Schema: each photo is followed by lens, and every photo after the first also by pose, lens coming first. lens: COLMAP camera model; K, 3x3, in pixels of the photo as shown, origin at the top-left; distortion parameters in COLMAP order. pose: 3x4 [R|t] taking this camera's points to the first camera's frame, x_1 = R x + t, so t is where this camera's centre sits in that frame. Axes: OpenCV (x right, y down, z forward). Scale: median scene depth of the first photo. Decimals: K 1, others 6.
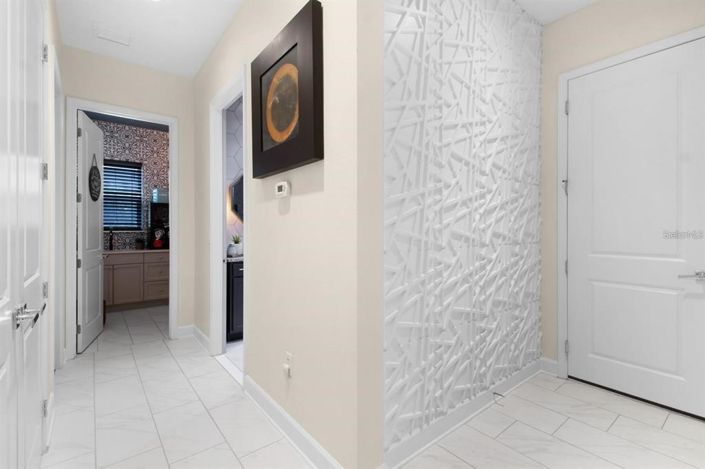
lens RADIAL K [[319.9, 0, 345.3], [0, 319.9, 230.3], [0, 0, 1]] dist [0.021265, -0.009307]
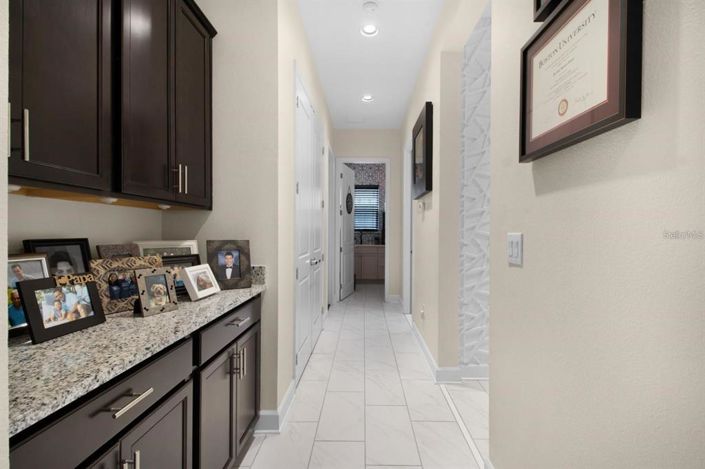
lens RADIAL K [[319.9, 0, 345.3], [0, 319.9, 230.3], [0, 0, 1]] dist [0.021265, -0.009307]
pose [[0.750174, 0.000712, -0.661240, 0.302618], [-0.004841, 0.999979, -0.004415, 0.002324], [0.661223, 0.006513, 0.750161, -0.258709]]
